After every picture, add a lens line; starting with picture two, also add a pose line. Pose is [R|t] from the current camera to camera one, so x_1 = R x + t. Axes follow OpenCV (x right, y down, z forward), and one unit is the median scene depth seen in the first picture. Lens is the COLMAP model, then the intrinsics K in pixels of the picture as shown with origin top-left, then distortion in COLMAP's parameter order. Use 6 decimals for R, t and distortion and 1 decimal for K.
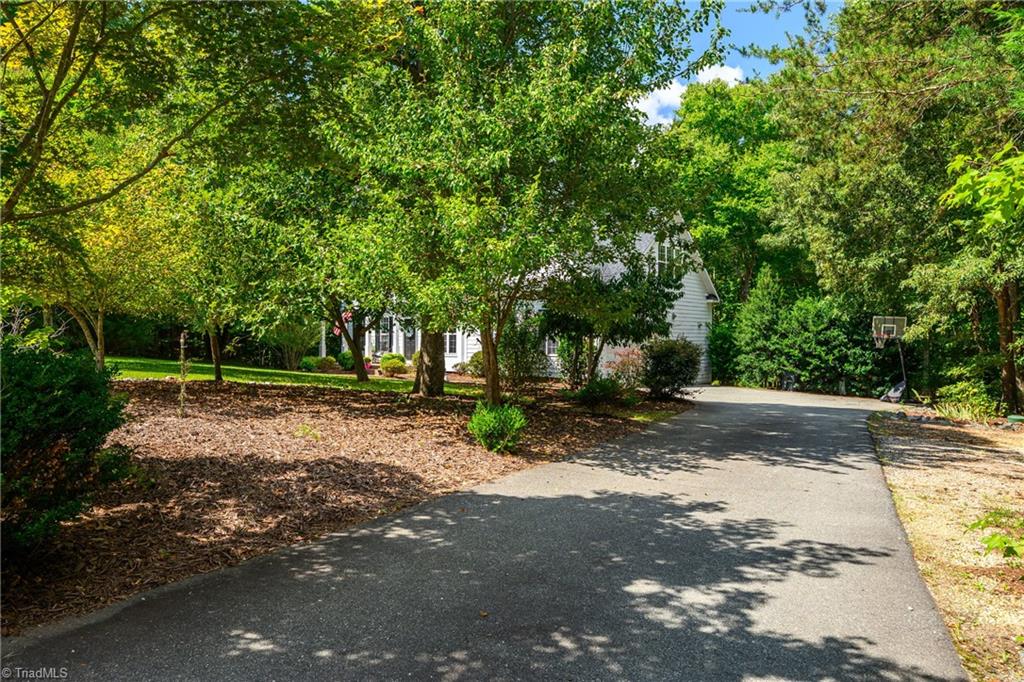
lens RADIAL K [[697.1, 0, 513.2], [0, 697.1, 342.1], [0, 0, 1]] dist [0.003128, 0.000050]
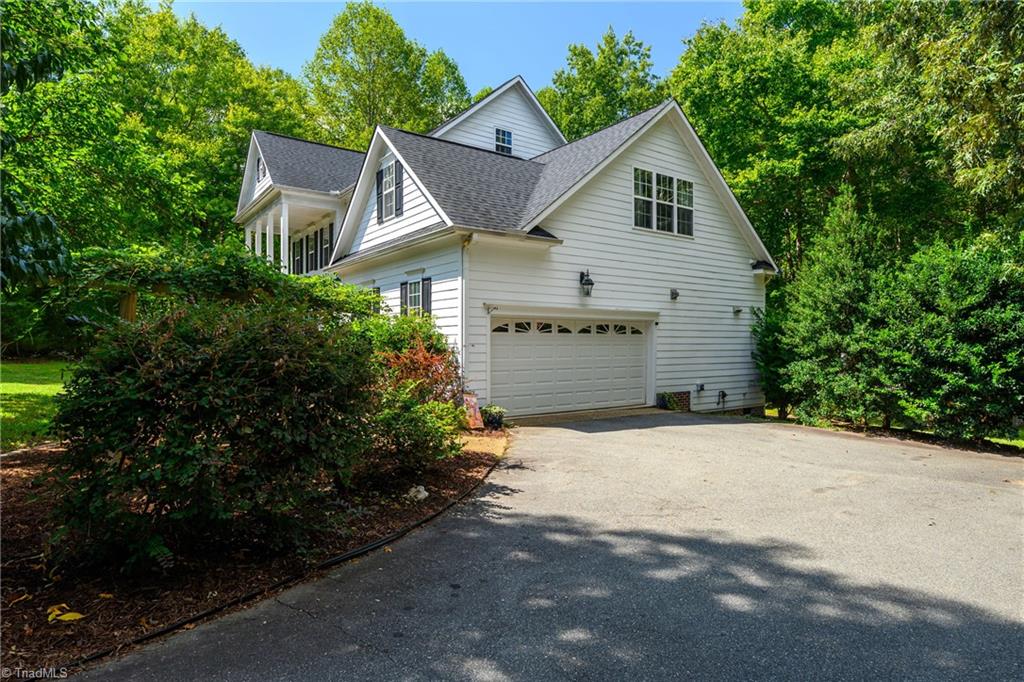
lens RADIAL K [[568.7, 0, 509.8], [0, 568.7, 338.2], [0, 0, 1]] dist [-0.002233, 0.000665]
pose [[0.955018, -0.000646, -0.296548, 0.256108], [-0.005178, 0.999809, -0.018855, 0.010064], [0.296504, 0.019542, 0.954832, 0.539840]]
